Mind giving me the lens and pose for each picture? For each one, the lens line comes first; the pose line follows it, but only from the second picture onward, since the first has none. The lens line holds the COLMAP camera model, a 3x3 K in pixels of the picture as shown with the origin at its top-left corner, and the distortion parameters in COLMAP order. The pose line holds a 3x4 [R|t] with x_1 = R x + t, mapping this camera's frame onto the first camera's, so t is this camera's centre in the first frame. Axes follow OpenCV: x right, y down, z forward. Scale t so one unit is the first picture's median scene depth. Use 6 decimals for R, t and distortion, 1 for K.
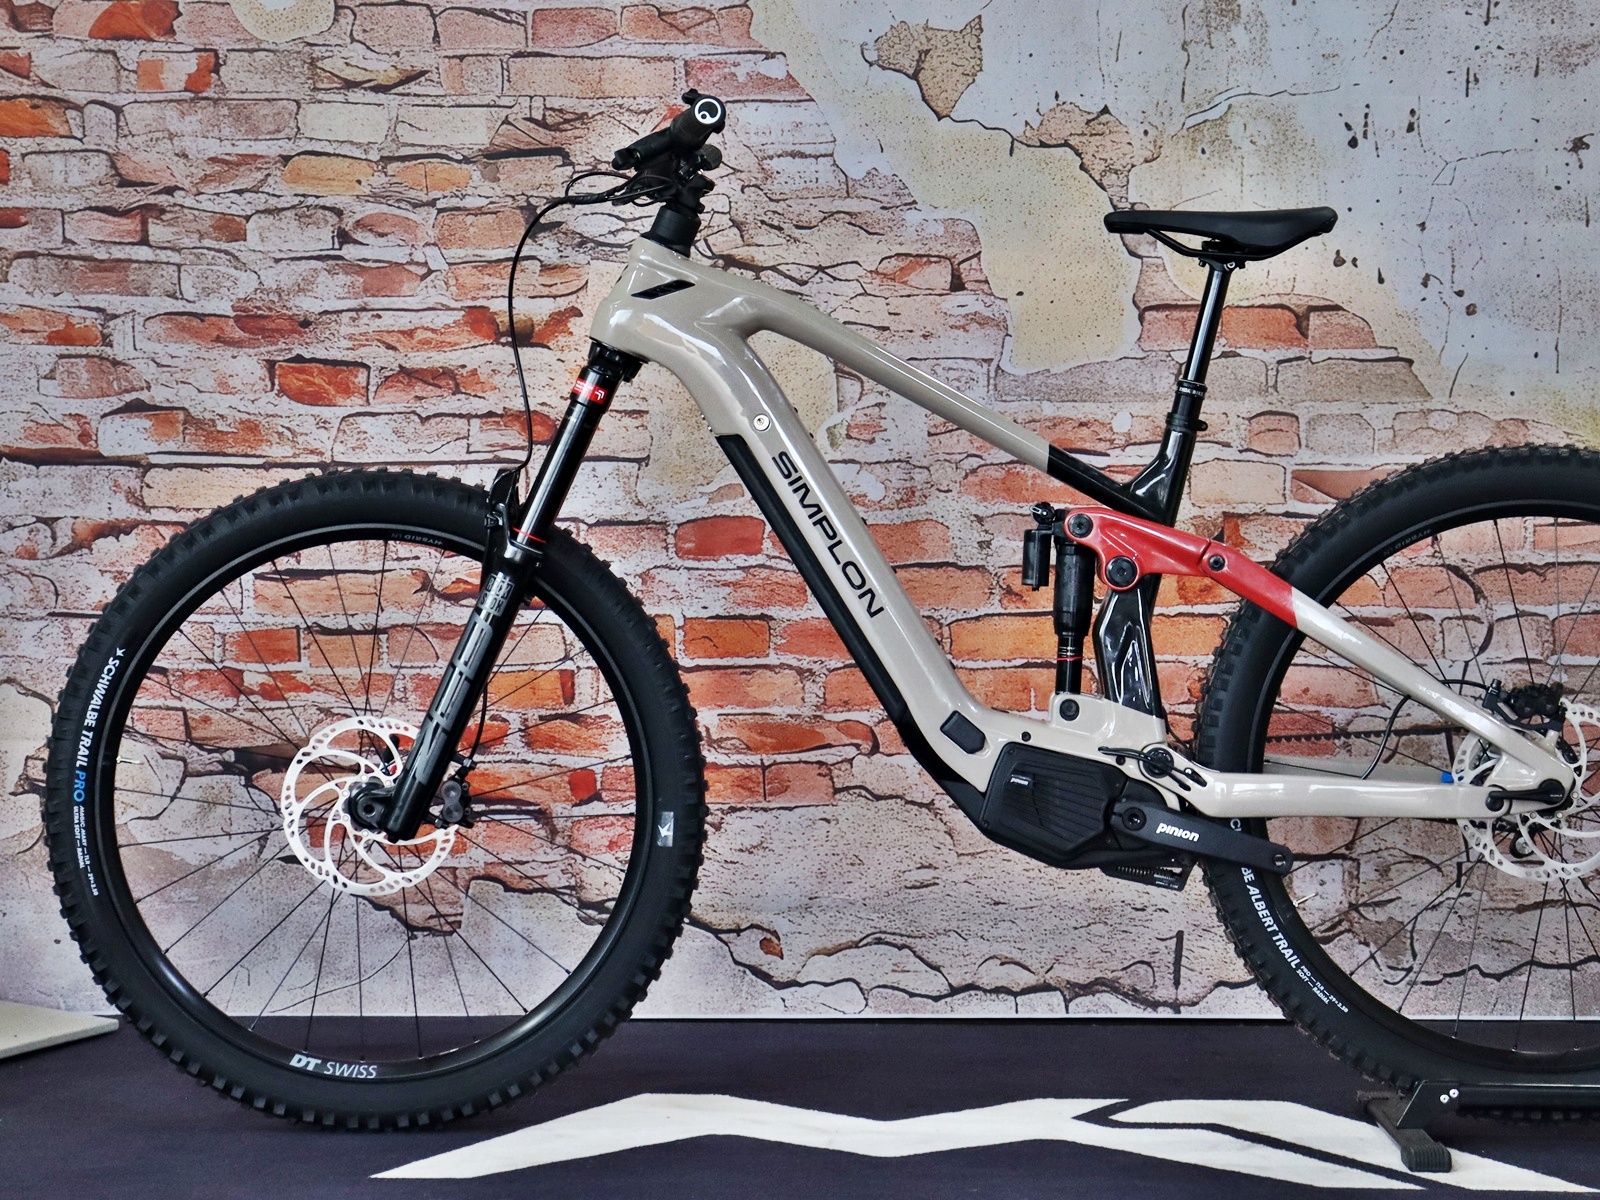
lens RADIAL K [[3536.0, 0, 570.3], [0, 3536.0, 468.1], [0, 0, 1]] dist [0.044239, 0.509550]
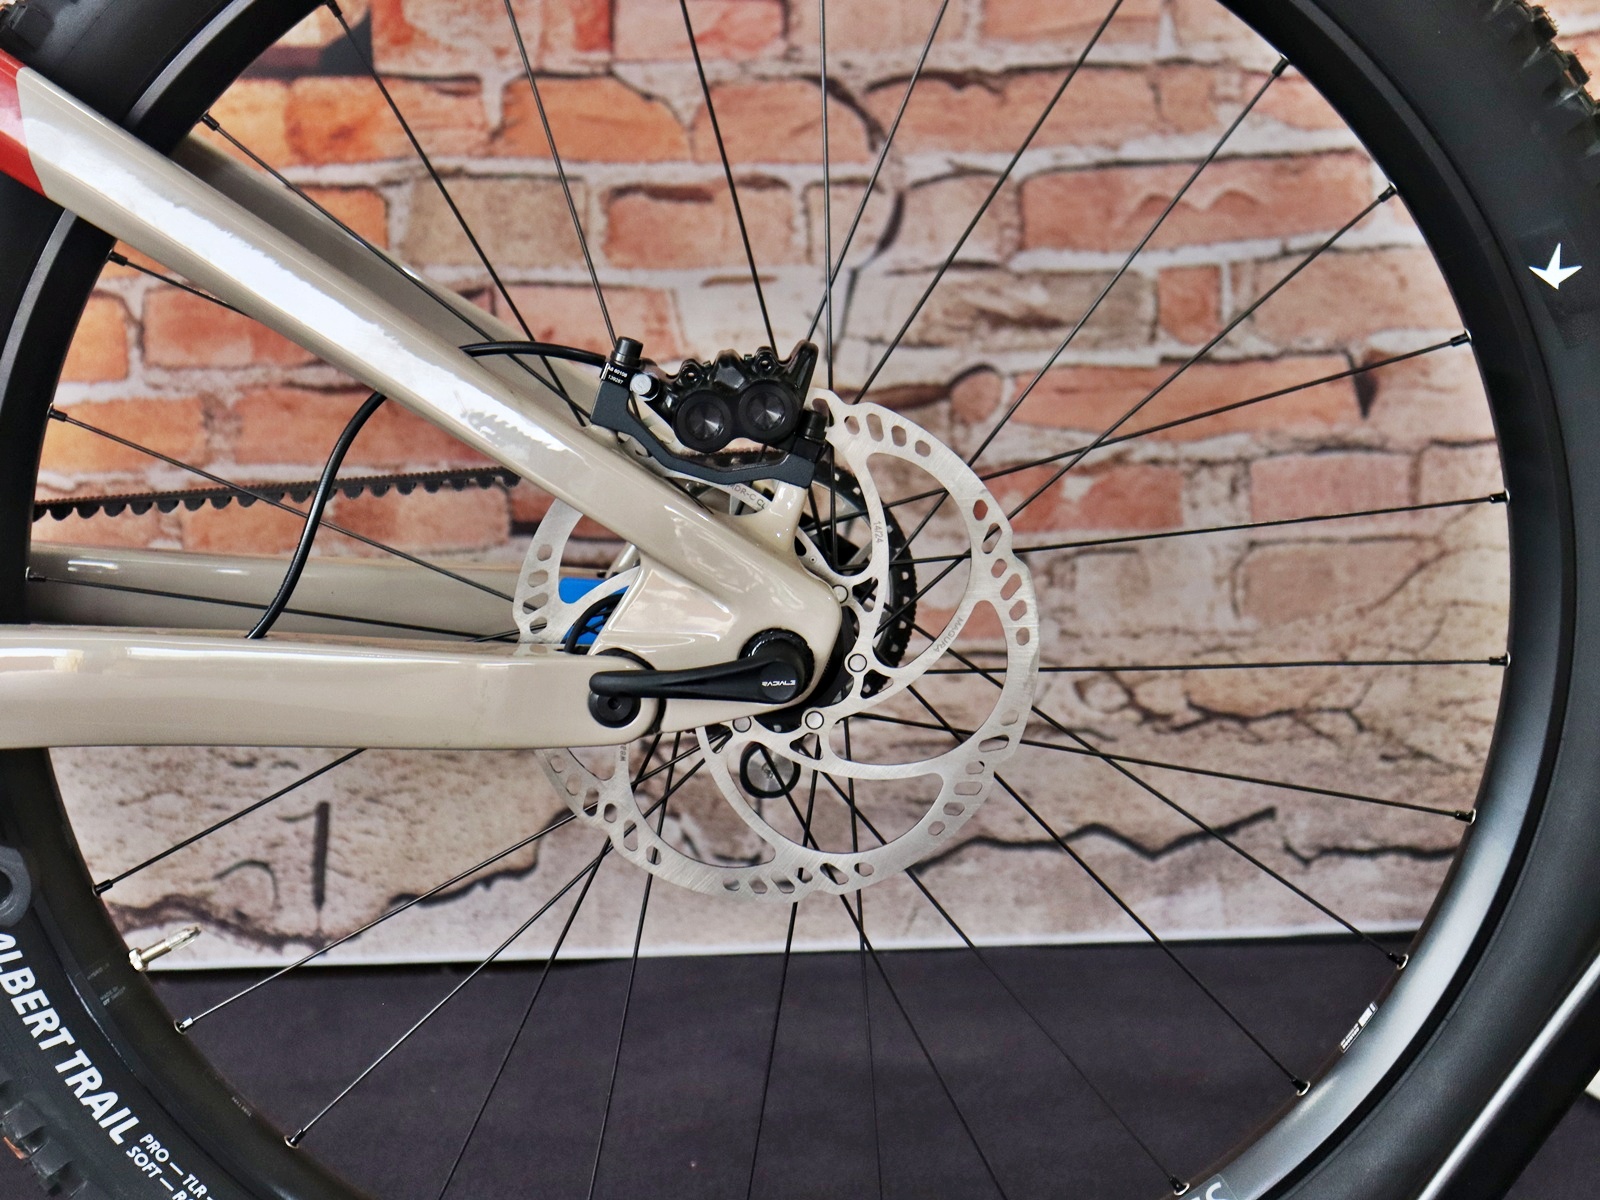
lens RADIAL K [[3001.0, 0, 780.1], [0, 3001.0, 604.2], [0, 0, 1]] dist [0.105774, 0.192260]
pose [[0.997741, -0.024841, 0.062417, 0.211986], [0.014908, 0.987828, 0.154832, 0.034754], [-0.065503, -0.153551, 0.985967, 0.565894]]
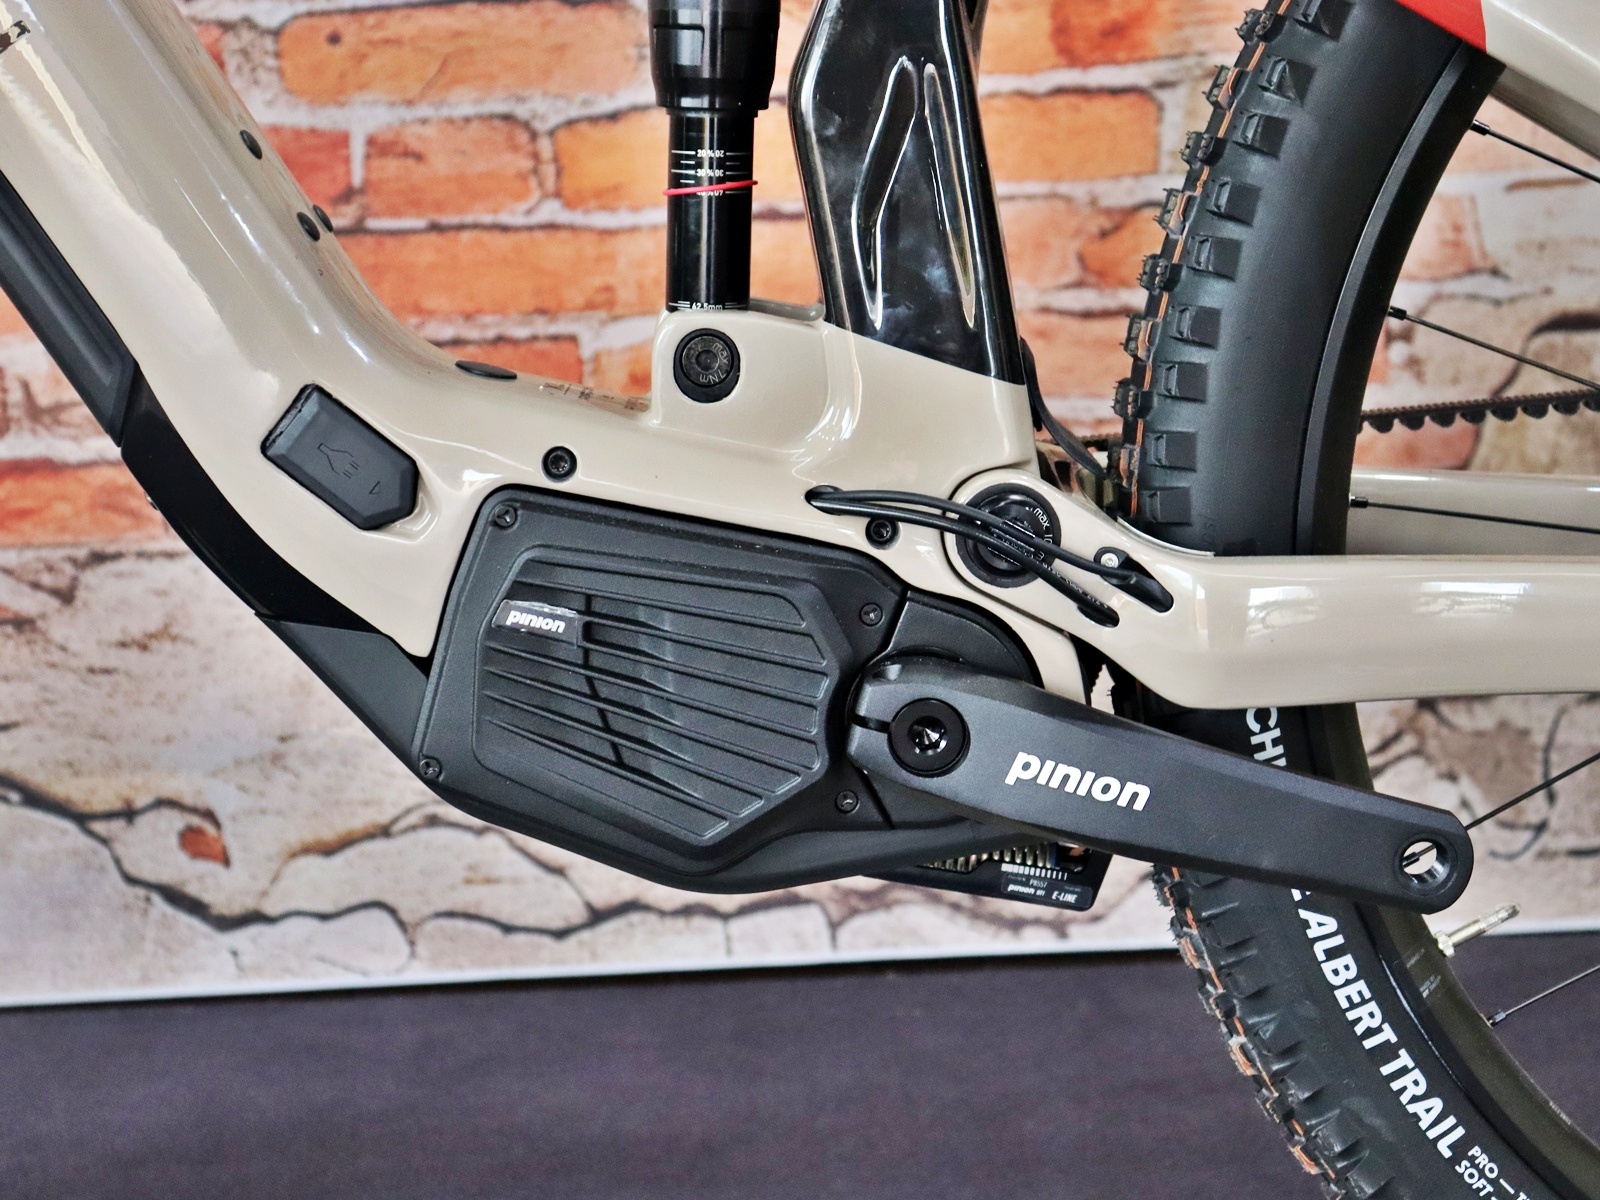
lens RADIAL K [[3001.0, 0, 780.1], [0, 3001.0, 604.2], [0, 0, 1]] dist [0.105774, 0.192260]
pose [[0.995606, -0.045492, 0.081849, 0.102146], [0.031219, 0.985310, 0.167896, 0.040205], [-0.088285, -0.164603, 0.982401, 0.613484]]
